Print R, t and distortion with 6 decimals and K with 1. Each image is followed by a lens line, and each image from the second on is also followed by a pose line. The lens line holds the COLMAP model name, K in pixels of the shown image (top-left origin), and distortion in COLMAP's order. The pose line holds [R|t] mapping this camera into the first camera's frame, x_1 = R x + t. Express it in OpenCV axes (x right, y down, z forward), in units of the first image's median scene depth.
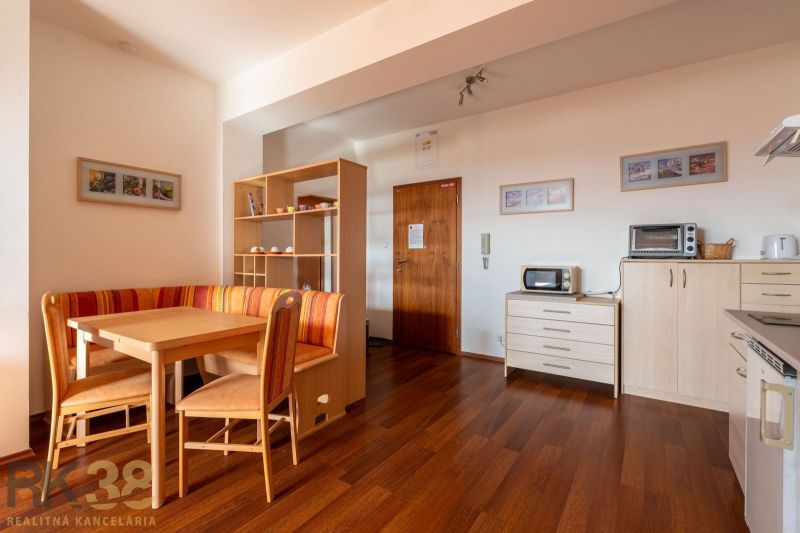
lens RADIAL K [[356.5, 0, 387.5], [0, 356.5, 256.7], [0, 0, 1]] dist [-0.012642, -0.002275]
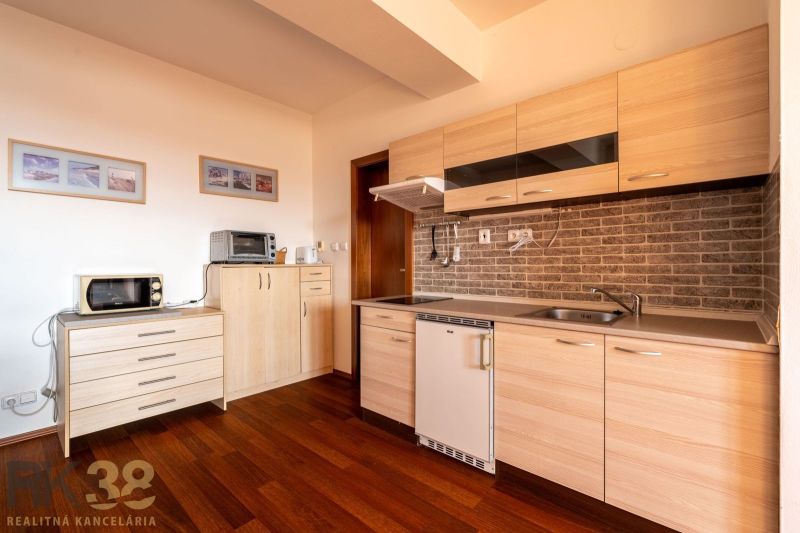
lens RADIAL K [[356.5, 0, 393.5], [0, 356.5, 262.0], [0, 0, 1]] dist [-0.012642, -0.002275]
pose [[0.102583, 0.001028, 0.994724, -0.244276], [0.001236, 0.999999, -0.001161, 0.001904], [-0.994724, 0.001349, 0.102581, 0.433526]]
